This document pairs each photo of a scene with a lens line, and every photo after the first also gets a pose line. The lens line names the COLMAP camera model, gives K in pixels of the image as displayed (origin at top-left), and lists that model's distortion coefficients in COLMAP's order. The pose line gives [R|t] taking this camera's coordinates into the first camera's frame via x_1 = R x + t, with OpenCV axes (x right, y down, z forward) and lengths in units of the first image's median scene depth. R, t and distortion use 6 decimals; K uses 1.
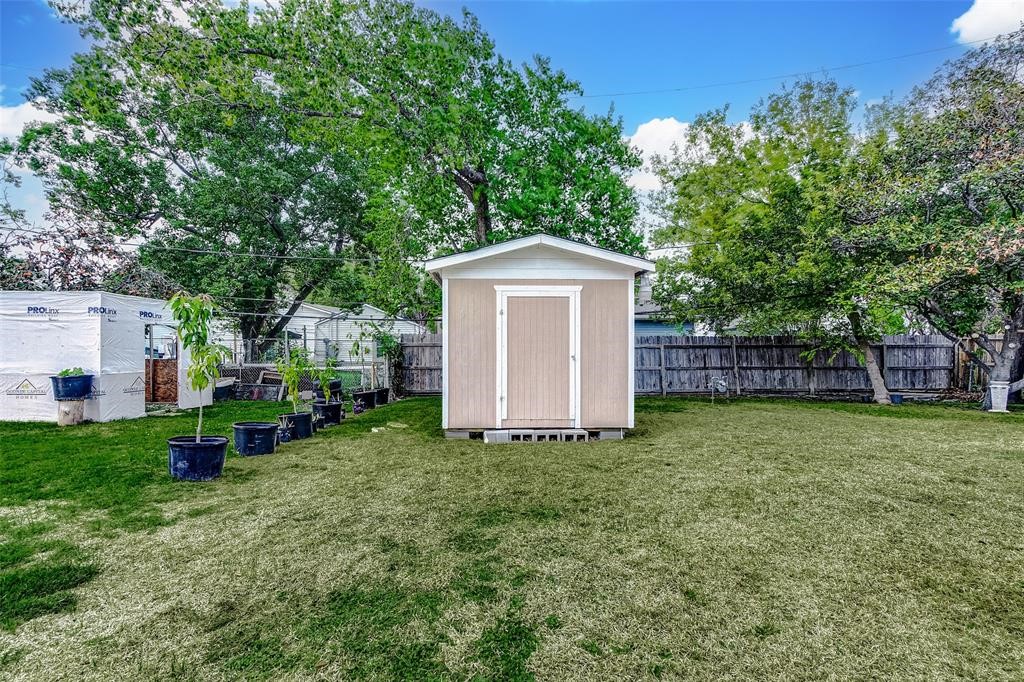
lens RADIAL K [[474.6, 0, 500.2], [0, 474.6, 351.5], [0, 0, 1]] dist [0.002293, -0.000292]
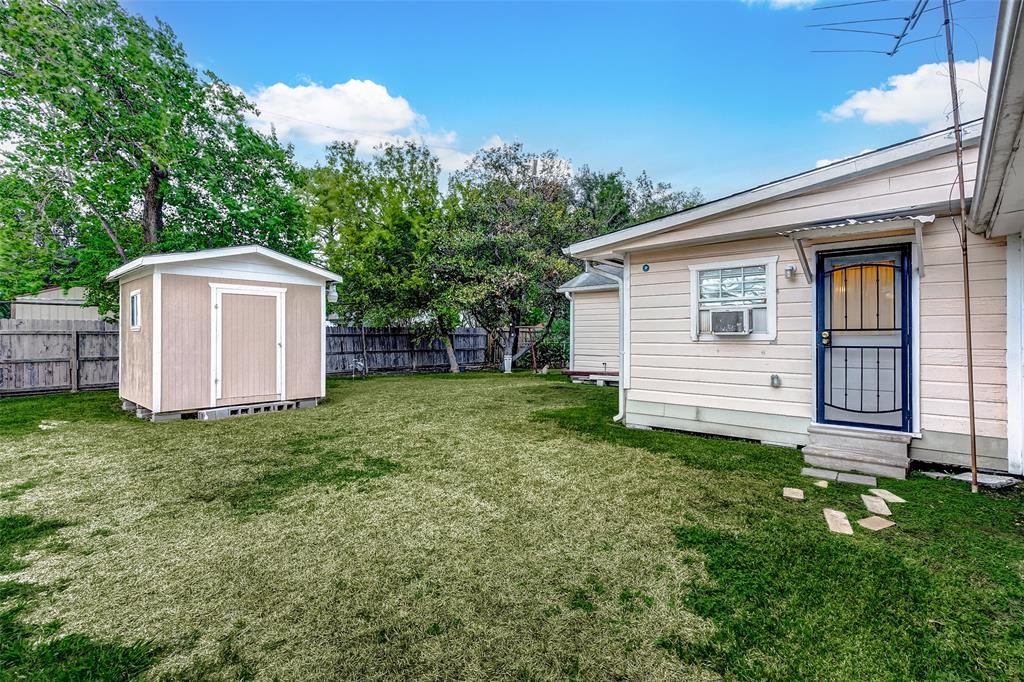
lens RADIAL K [[484.9, 0, 512.0], [0, 484.9, 341.0], [0, 0, 1]] dist [0.001785, -0.000072]
pose [[0.677848, -0.007470, 0.735164, -0.249921], [0.004414, 0.999972, 0.006091, -0.001554], [-0.735189, -0.000884, 0.677862, -0.218952]]
